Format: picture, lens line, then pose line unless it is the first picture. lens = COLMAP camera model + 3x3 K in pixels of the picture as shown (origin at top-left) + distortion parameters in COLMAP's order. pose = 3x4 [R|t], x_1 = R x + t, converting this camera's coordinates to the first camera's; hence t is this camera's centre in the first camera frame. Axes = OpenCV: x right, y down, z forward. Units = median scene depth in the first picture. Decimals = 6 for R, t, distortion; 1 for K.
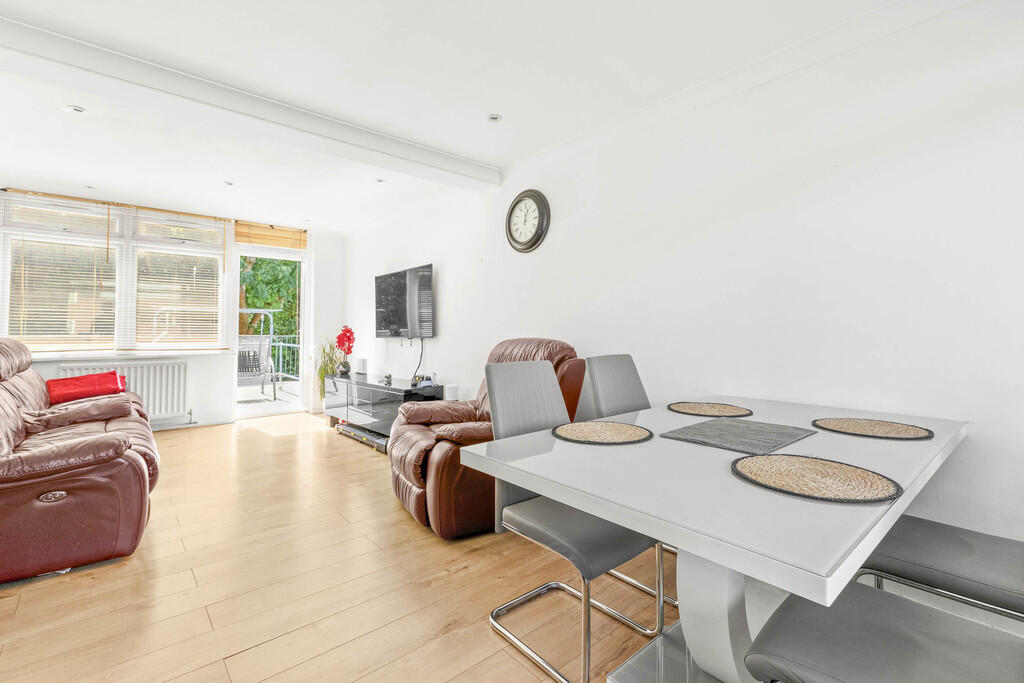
lens RADIAL K [[451.3, 0, 513.0], [0, 451.3, 318.0], [0, 0, 1]] dist [-0.000145, -0.000082]
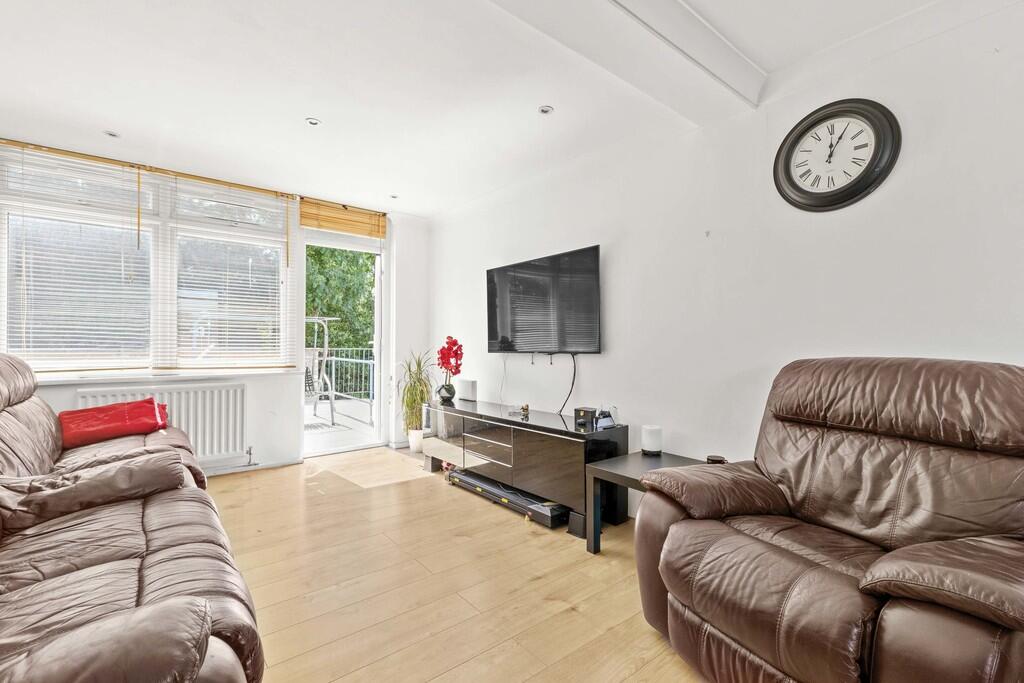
lens RADIAL K [[449.0, 0, 512.0], [0, 449.0, 341.5], [0, 0, 1]] dist [-0.001318, -0.000049]
pose [[0.999290, 0.001637, -0.037646, -0.263443], [-0.000731, 0.999710, 0.024055, 0.008579], [0.037674, -0.024010, 0.999002, 0.289169]]
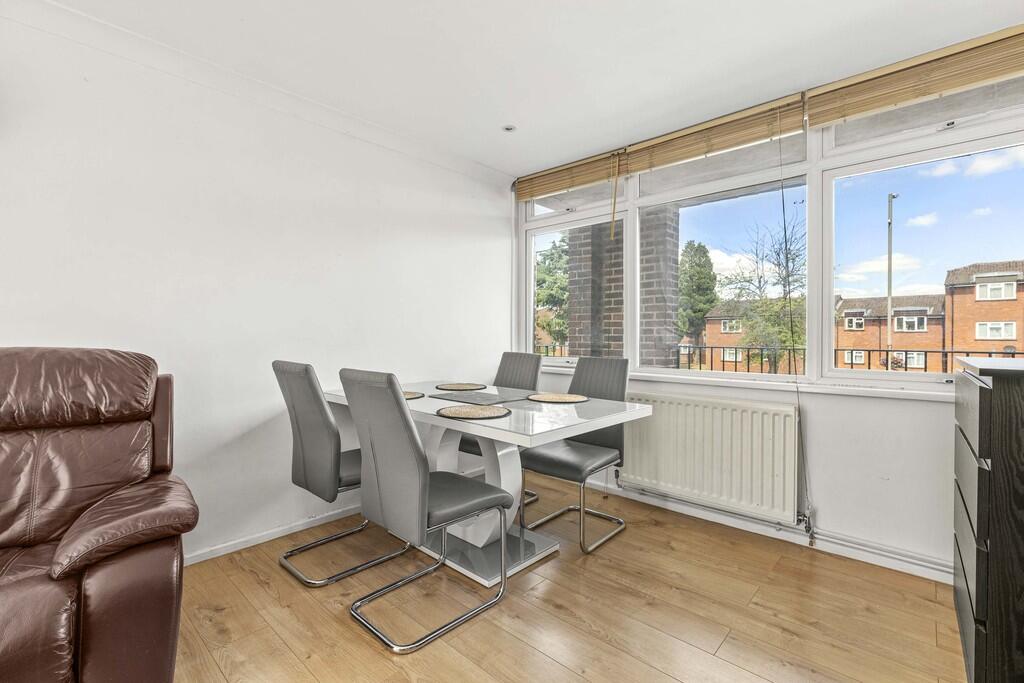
lens RADIAL K [[449.0, 0, 512.0], [0, 449.0, 341.5], [0, 0, 1]] dist [-0.001318, -0.000049]
pose [[-0.121580, -0.013378, 0.992491, -0.349325], [-0.034742, 0.999354, 0.009214, 0.009208], [-0.991973, -0.033361, -0.121966, 0.322291]]
